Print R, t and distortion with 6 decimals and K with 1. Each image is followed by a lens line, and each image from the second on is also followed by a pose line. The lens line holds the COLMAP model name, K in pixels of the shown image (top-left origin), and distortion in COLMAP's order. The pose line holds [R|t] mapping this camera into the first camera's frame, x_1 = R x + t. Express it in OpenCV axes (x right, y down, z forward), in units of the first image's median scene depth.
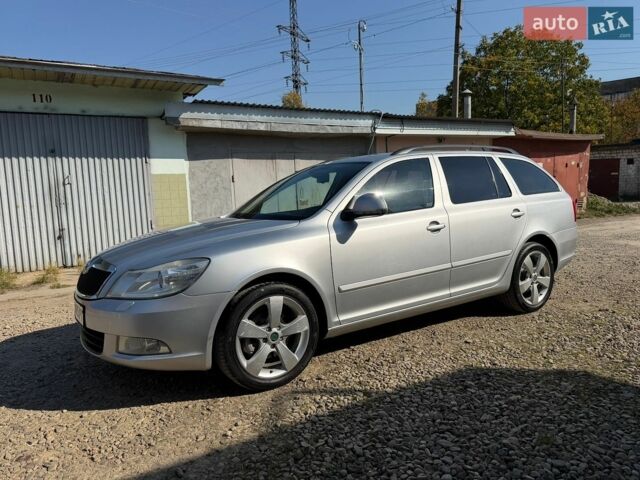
lens RADIAL K [[460.1, 0, 320.0], [0, 460.1, 240.0], [0, 0, 1]] dist [0.058936, -0.089359]
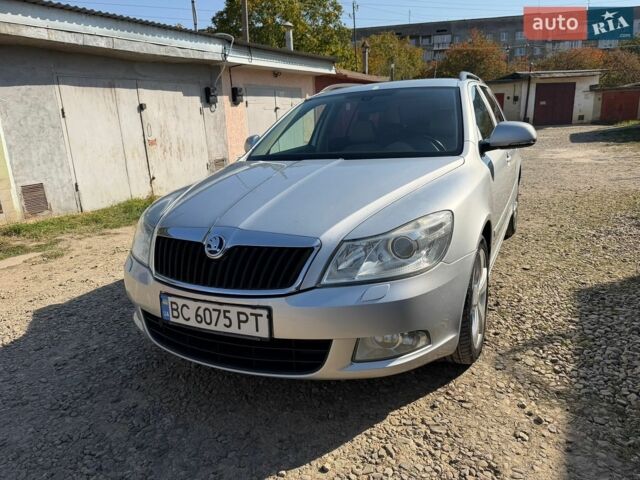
lens RADIAL K [[460.1, 0, 320.0], [0, 460.1, 240.0], [0, 0, 1]] dist [0.058936, -0.089359]
pose [[0.857342, -0.130652, 0.497890, -0.237055], [0.068609, 0.987626, 0.141023, -0.009034], [-0.510154, -0.086746, 0.855698, 0.140690]]
